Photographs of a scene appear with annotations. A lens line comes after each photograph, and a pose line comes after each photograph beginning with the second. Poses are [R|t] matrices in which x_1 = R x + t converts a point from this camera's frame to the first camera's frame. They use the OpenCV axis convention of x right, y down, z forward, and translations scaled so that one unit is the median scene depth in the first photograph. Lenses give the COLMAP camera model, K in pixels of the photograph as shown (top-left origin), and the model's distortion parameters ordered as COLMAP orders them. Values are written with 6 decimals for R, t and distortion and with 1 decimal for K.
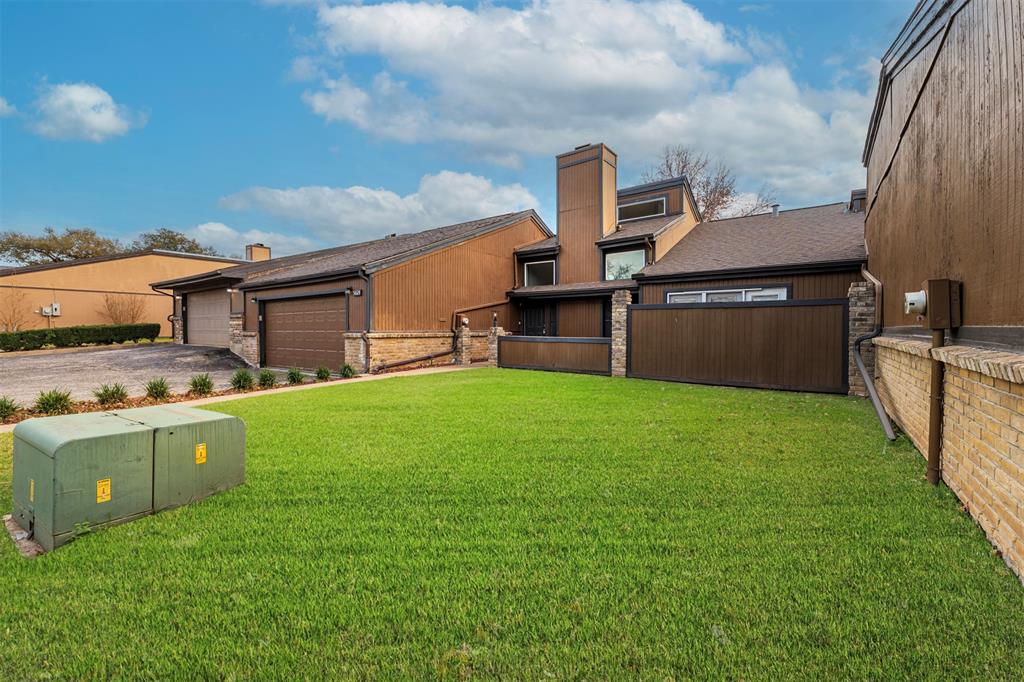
lens RADIAL K [[421.3, 0, 509.7], [0, 421.3, 339.3], [0, 0, 1]] dist [-0.000235, 0.000186]
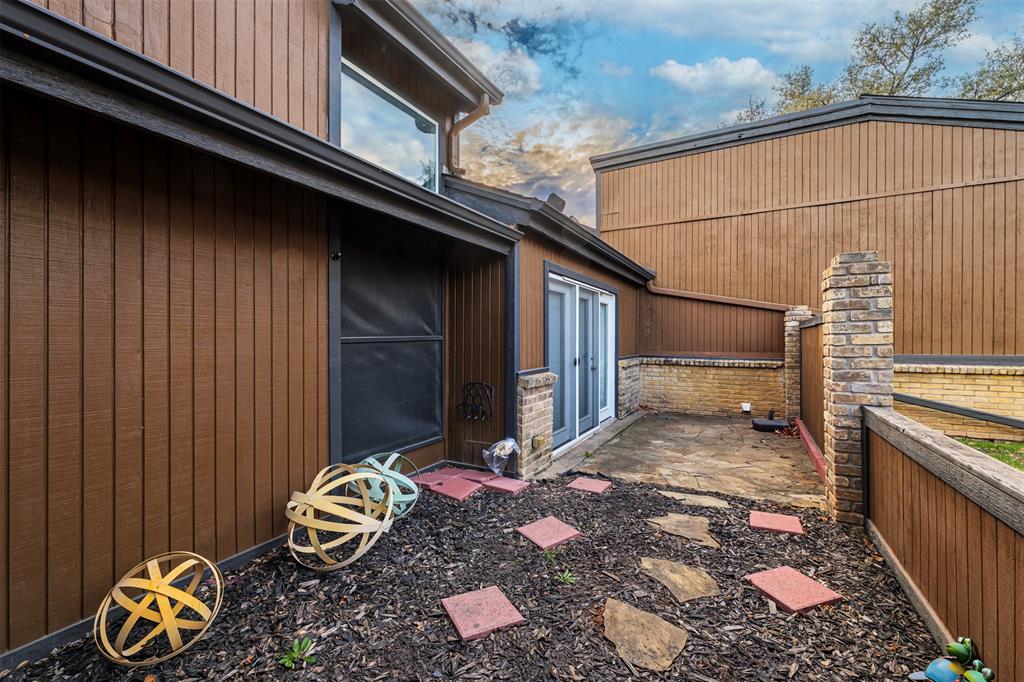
lens RADIAL K [[421.3, 0, 509.7], [0, 421.3, 339.3], [0, 0, 1]] dist [-0.000235, 0.000186]
pose [[-0.135361, -0.001016, 0.990796, -0.011474], [0.024702, 0.999685, 0.004400, -0.049128], [-0.990488, 0.025070, -0.135293, 1.094129]]
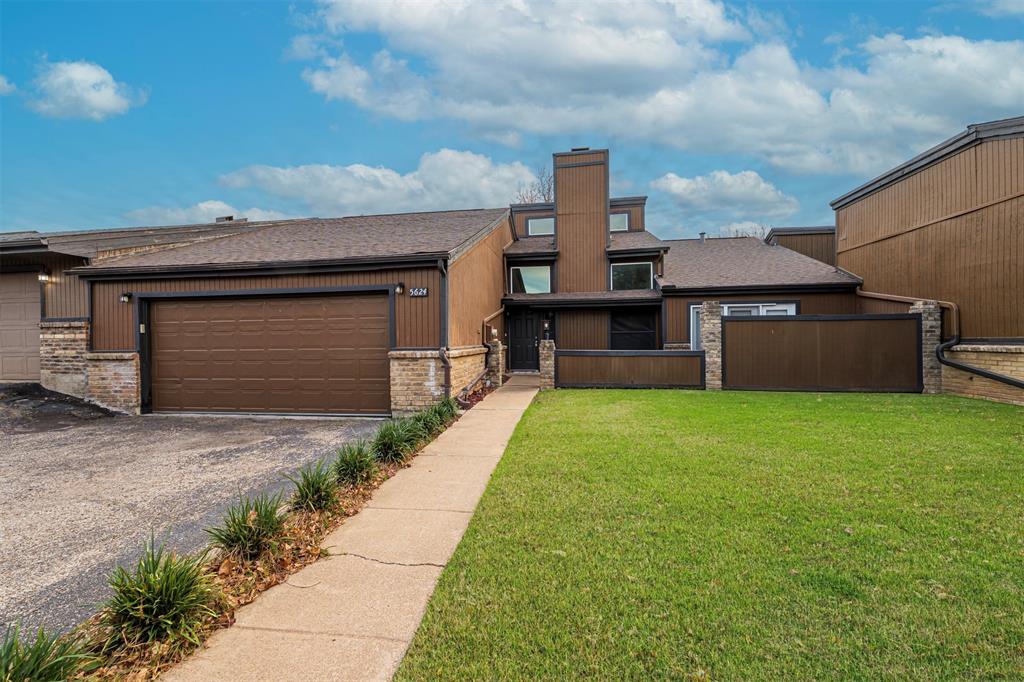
lens RADIAL K [[421.3, 0, 509.7], [0, 421.3, 339.3], [0, 0, 1]] dist [-0.000235, 0.000186]
pose [[0.880895, -0.009027, 0.473225, -0.508691], [0.021889, 0.999525, -0.021678, -0.014115], [-0.472805, 0.029455, 0.880675, 0.302072]]
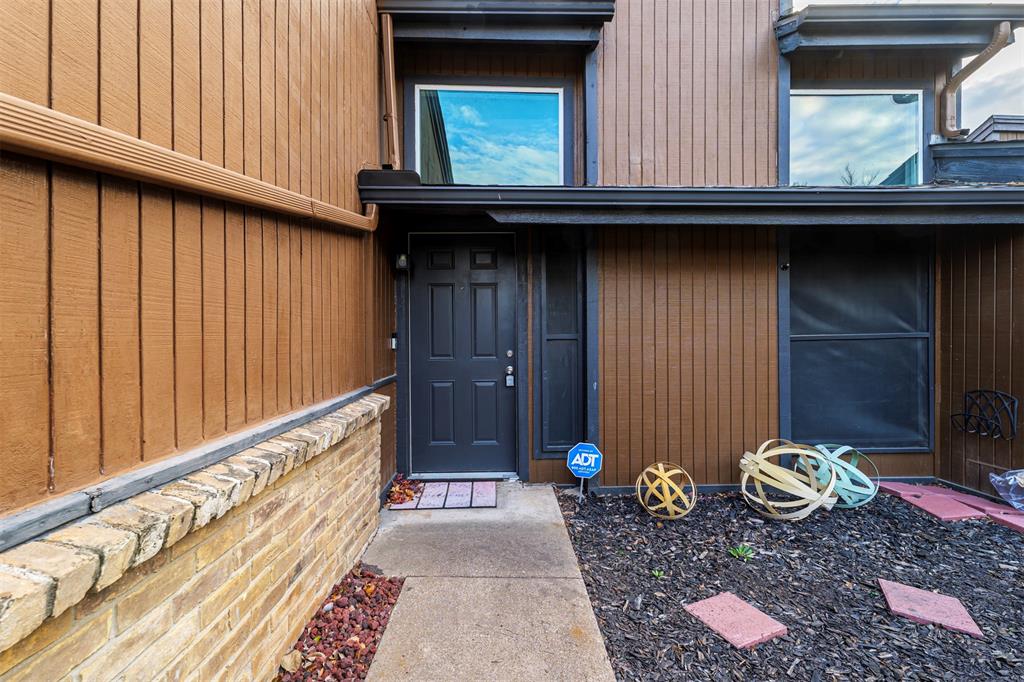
lens RADIAL K [[421.3, 0, 509.7], [0, 421.3, 339.3], [0, 0, 1]] dist [-0.000235, 0.000186]
pose [[0.785397, -0.005288, 0.618970, -0.085560], [0.019992, 0.999659, -0.016827, -0.047979], [-0.618669, 0.025590, 0.785235, 1.049208]]
